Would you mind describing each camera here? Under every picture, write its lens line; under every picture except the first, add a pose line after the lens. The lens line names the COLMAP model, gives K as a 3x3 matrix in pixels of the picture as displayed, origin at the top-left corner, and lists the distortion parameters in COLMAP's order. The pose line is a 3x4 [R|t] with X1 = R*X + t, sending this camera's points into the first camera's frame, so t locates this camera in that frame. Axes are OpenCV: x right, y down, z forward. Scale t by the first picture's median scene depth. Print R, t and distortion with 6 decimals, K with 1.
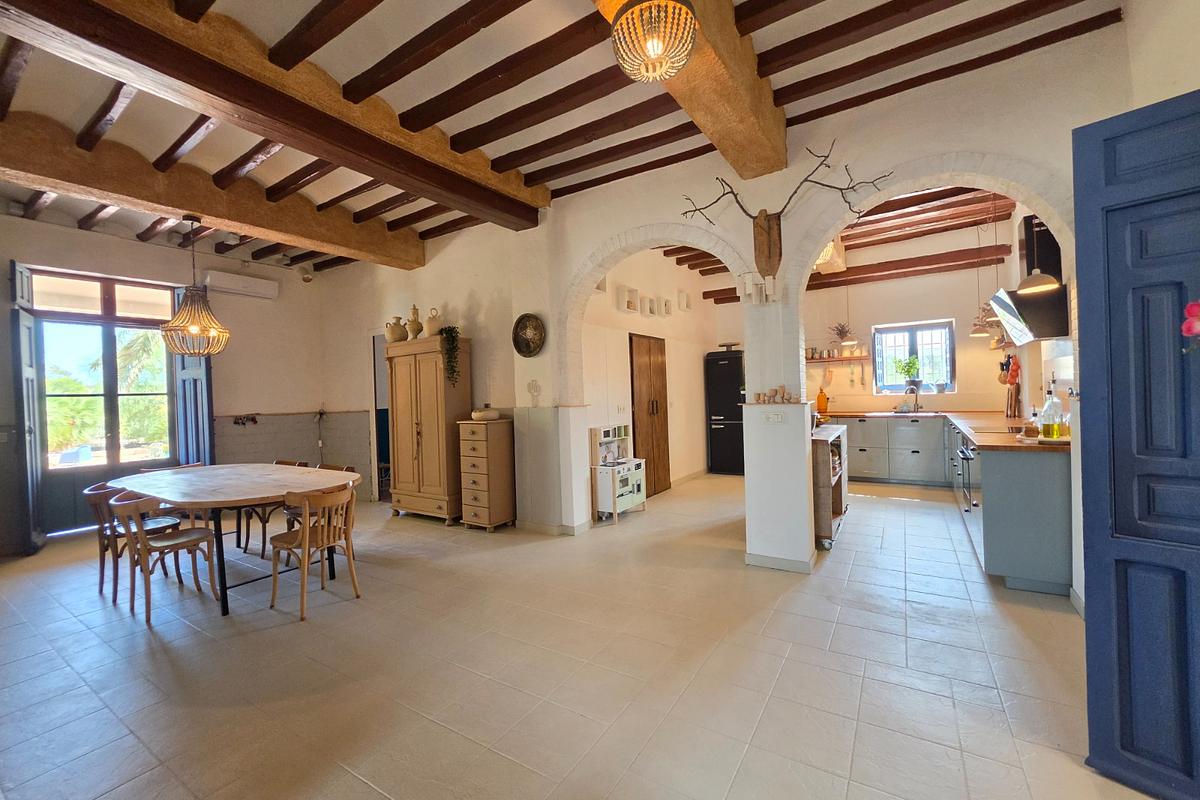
lens RADIAL K [[483.5, 0, 598.3], [0, 483.5, 398.1], [0, 0, 1]] dist [-0.006845, 0.001561]
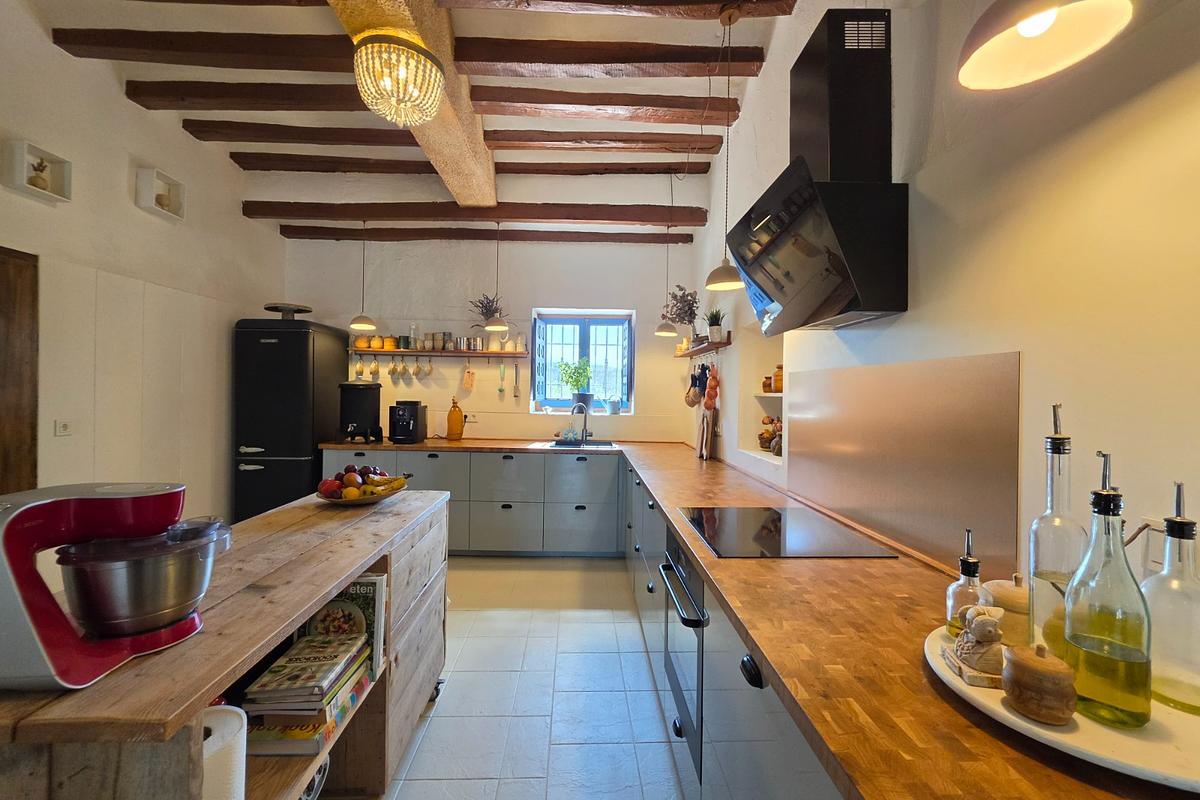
lens RADIAL K [[483.5, 0, 600.4], [0, 483.5, 394.5], [0, 0, 1]] dist [-0.006845, 0.001561]
pose [[0.816502, 0.045394, 0.575555, 0.404050], [-0.038986, 0.998964, -0.023481, -0.030743], [-0.576025, -0.003266, 0.817426, 0.614950]]
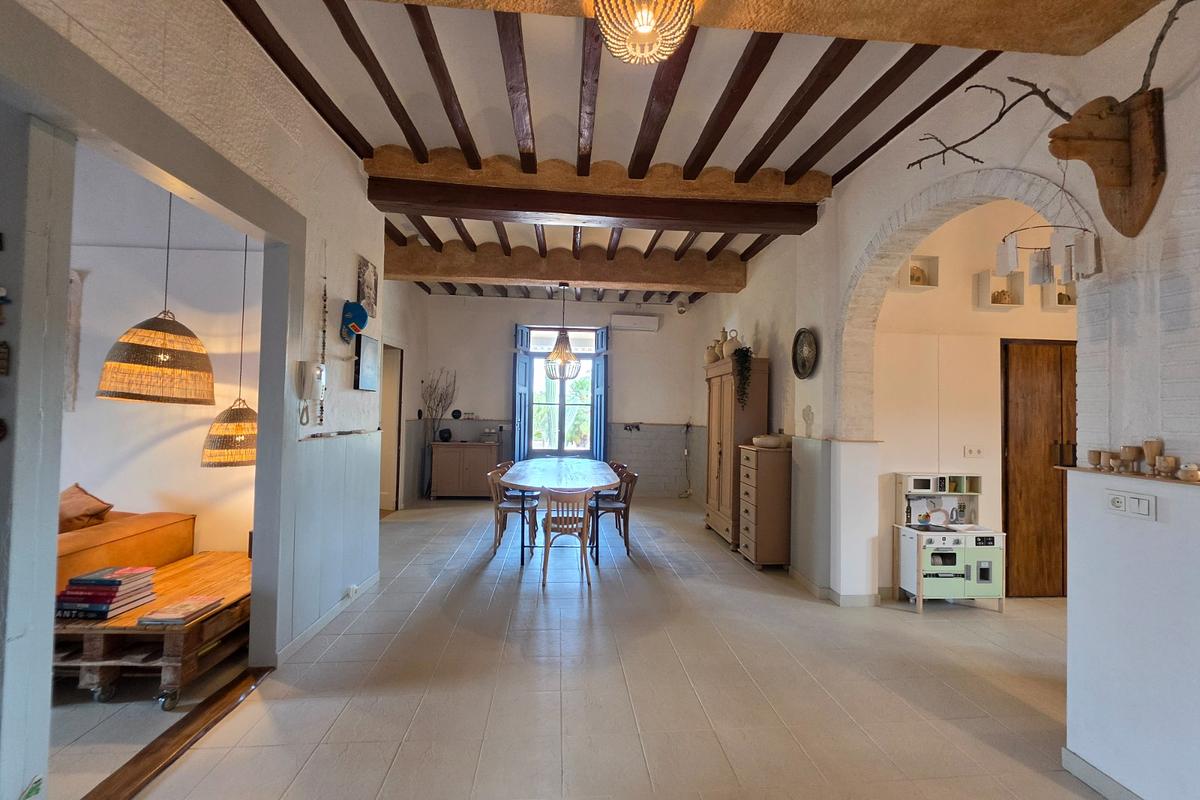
lens RADIAL K [[483.5, 0, 603.6], [0, 483.5, 398.1], [0, 0, 1]] dist [-0.006845, 0.001561]
pose [[0.603903, 0.025892, -0.796637, 0.293466], [-0.047625, 0.998859, -0.003639, -0.027722], [0.795634, 0.040137, 0.604447, 0.183217]]
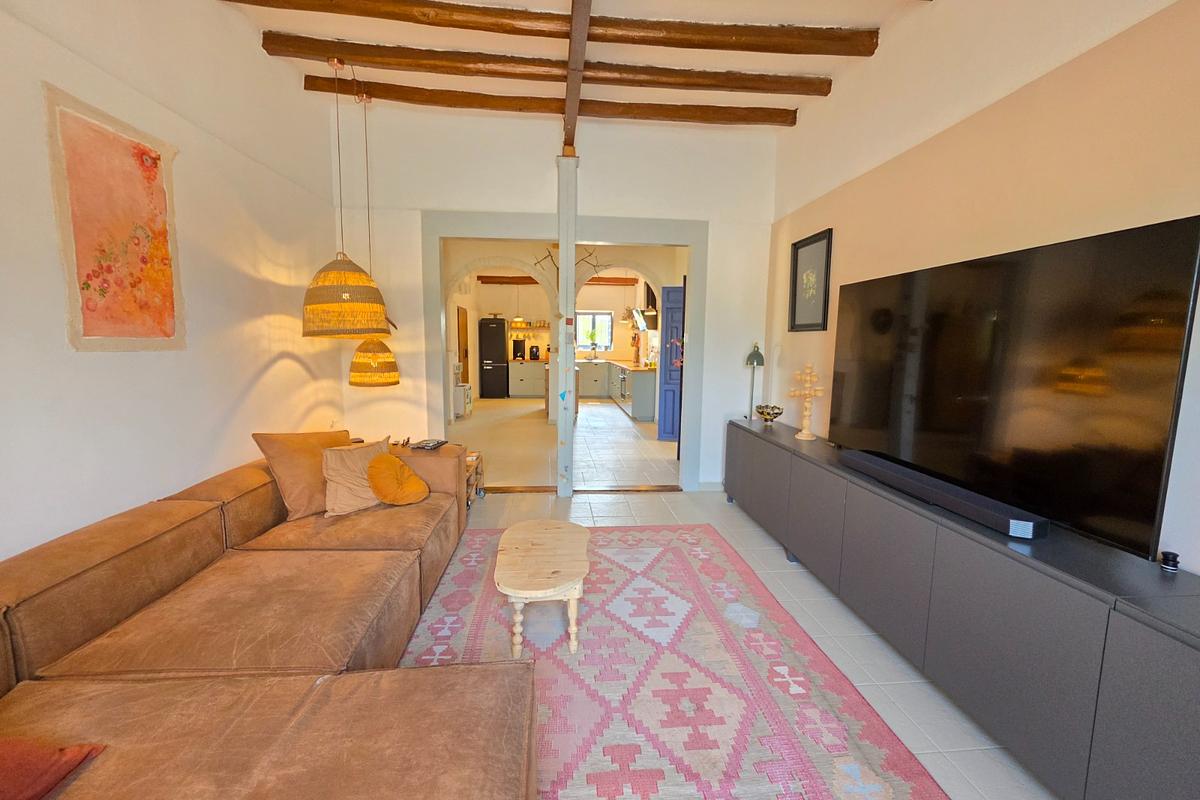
lens RADIAL K [[483.5, 0, 601.8], [0, 483.5, 395.7], [0, 0, 1]] dist [-0.006845, 0.001561]
pose [[0.781299, -0.025024, 0.623655, -0.683859], [-0.033438, 0.996083, 0.081858, 0.017151], [-0.623261, -0.084810, 0.777402, -0.669420]]
